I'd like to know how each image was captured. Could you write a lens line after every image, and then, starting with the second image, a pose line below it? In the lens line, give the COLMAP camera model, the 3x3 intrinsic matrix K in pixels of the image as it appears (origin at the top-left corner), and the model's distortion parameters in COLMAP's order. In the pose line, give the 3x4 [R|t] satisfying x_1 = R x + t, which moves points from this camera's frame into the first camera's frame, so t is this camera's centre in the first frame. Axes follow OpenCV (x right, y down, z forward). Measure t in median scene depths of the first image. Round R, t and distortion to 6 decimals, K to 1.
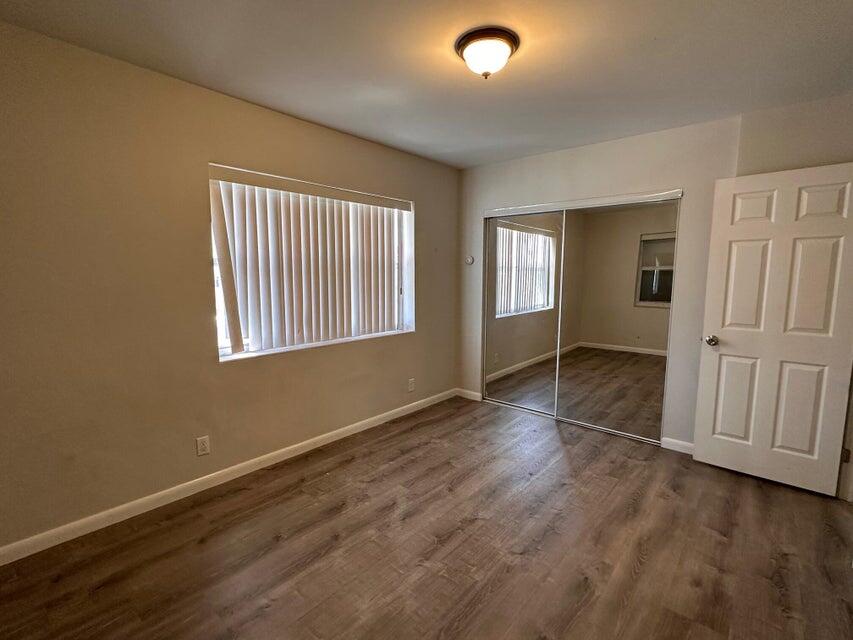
lens RADIAL K [[396.2, 0, 430.5], [0, 396.2, 318.4], [0, 0, 1]] dist [-0.002886, 0.000982]
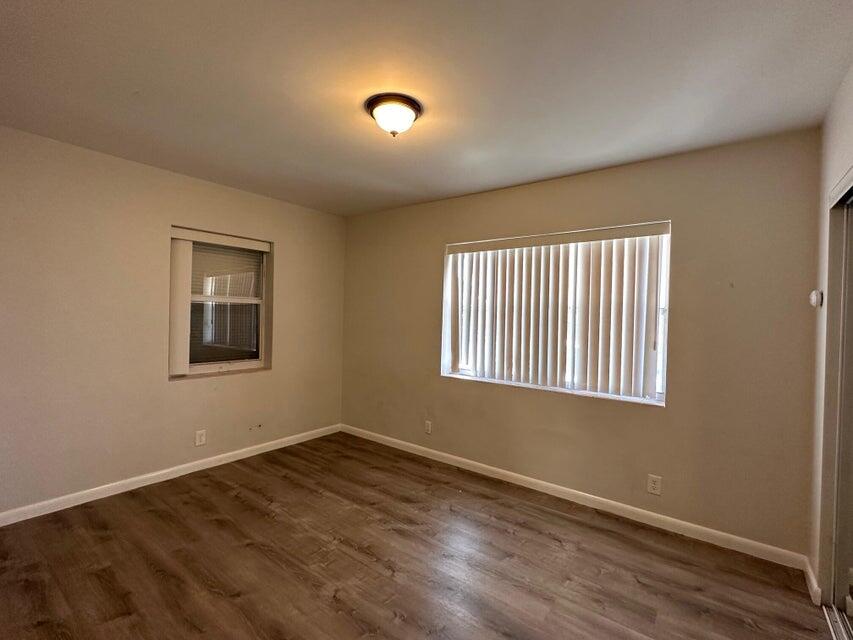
lens RADIAL K [[396.2, 0, 425.3], [0, 396.2, 317.5], [0, 0, 1]] dist [-0.002886, 0.000982]
pose [[0.066505, 0.006071, -0.997768, 0.894708], [-0.140990, 0.990005, -0.003374, -0.086218], [0.987775, 0.140900, 0.066696, 0.778942]]
